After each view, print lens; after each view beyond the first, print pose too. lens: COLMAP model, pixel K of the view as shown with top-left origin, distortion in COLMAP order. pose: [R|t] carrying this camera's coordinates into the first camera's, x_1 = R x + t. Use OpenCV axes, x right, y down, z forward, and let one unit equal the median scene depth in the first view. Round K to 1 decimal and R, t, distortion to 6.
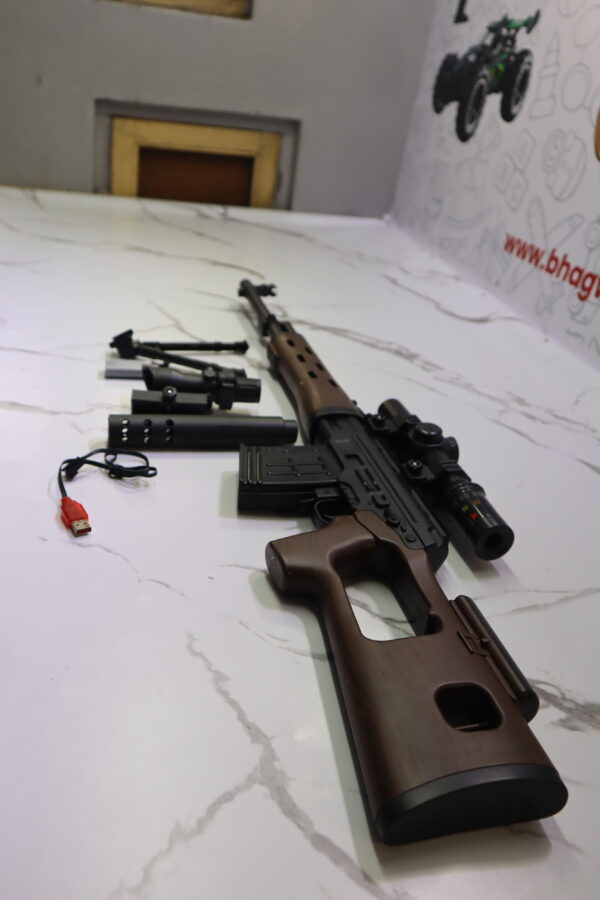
lens RADIAL K [[774.1, 0, 297.8], [0, 774.1, 442.5], [0, 0, 1]] dist [-0.076360, 0.105799]
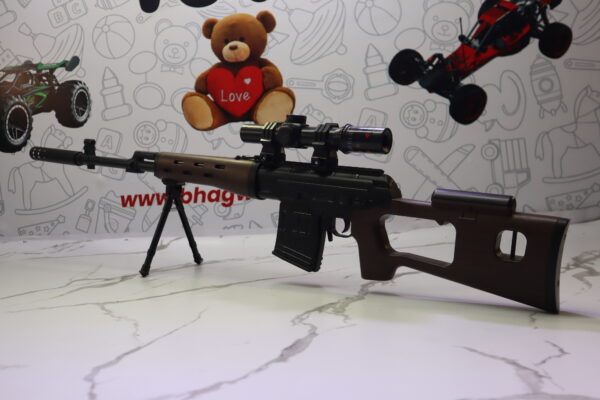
lens RADIAL K [[516.0, 0, 308.9], [0, 516.0, 199.8], [0, 0, 1]] dist [-0.076360, 0.105799]
pose [[0.263810, -0.188420, 0.945993, -0.610413], [0.496984, 0.867089, 0.034110, -0.143766], [-0.826687, 0.461144, 0.322388, 0.472912]]
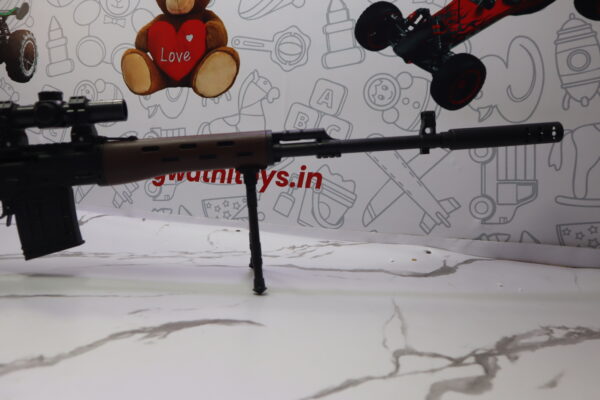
lens RADIAL K [[516.0, 0, 307.6], [0, 516.0, 198.9], [0, 0, 1]] dist [-0.076360, 0.105799]
pose [[0.514154, -0.201793, 0.833622, -0.274035], [0.399400, 0.916450, -0.024495, -0.028644], [-0.759030, 0.345543, 0.551792, 0.265424]]
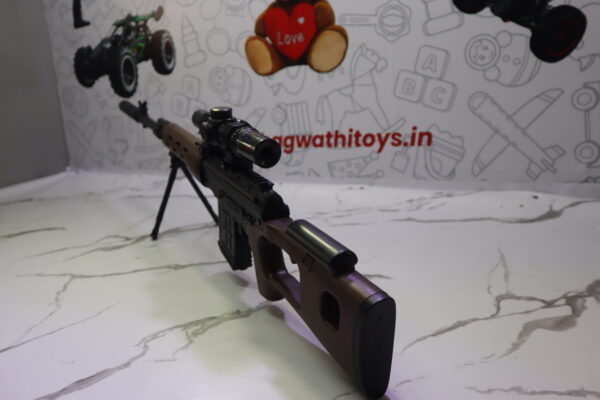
lens RADIAL K [[516.0, 0, 308.5], [0, 516.0, 201.5], [0, 0, 1]] dist [-0.076360, 0.105799]
pose [[0.658240, -0.367523, 0.656999, -0.354316], [0.480449, 0.876974, 0.009219, -0.081965], [-0.579559, 0.309586, 0.753835, 0.167524]]
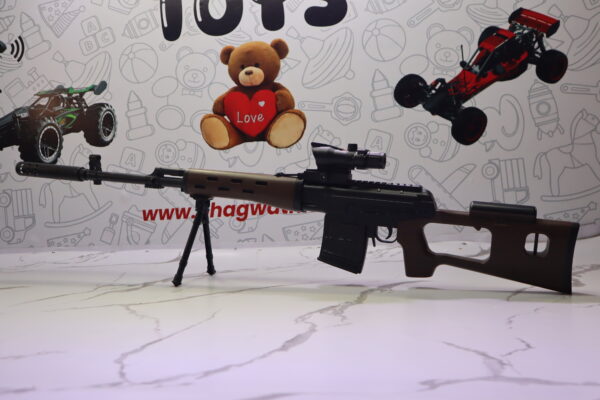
lens RADIAL K [[516.0, 0, 309.7], [0, 516.0, 198.8], [0, 0, 1]] dist [-0.076360, 0.105799]
pose [[0.294026, -0.151816, 0.943663, -0.668385], [0.491728, 0.870650, -0.013142, -0.133263], [-0.819605, 0.467890, 0.330646, 0.441677]]
